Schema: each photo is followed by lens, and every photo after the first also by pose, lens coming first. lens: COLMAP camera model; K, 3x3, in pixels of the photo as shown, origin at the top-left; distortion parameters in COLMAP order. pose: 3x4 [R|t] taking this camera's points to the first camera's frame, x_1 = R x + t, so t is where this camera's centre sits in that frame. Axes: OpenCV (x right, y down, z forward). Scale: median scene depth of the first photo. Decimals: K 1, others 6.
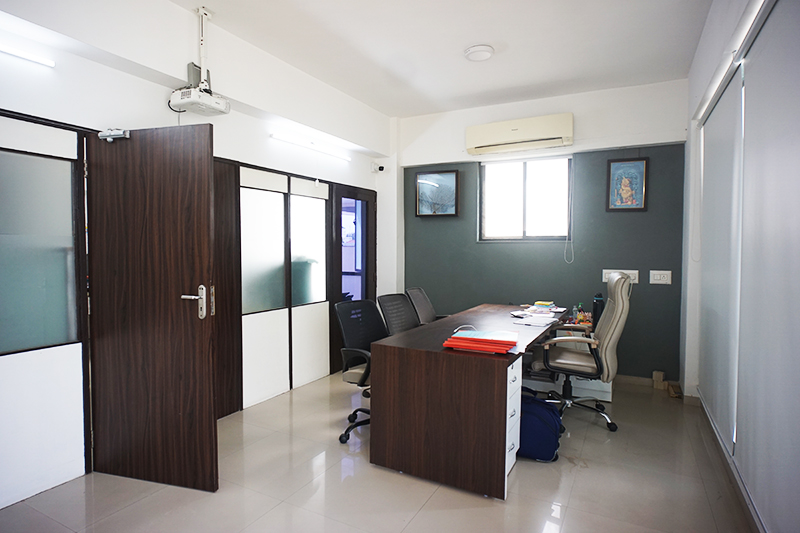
lens RADIAL K [[445.1, 0, 398.8], [0, 445.1, 262.0], [0, 0, 1]] dist [-0.033322, 0.001607]
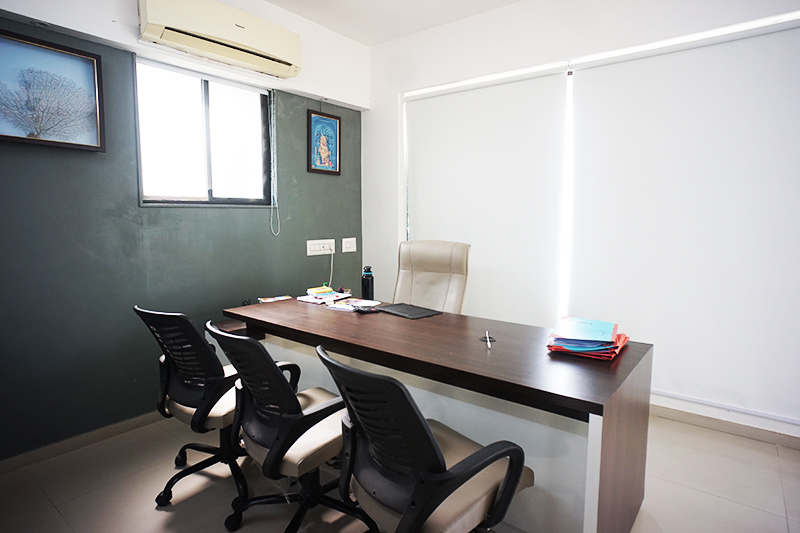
lens RADIAL K [[445.1, 0, 398.8], [0, 445.1, 262.0], [0, 0, 1]] dist [-0.033322, 0.001607]
pose [[0.184128, -0.100720, 0.977728, -0.345127], [0.035802, 0.994763, 0.095733, -0.018320], [-0.982250, 0.017378, 0.186770, 0.683895]]
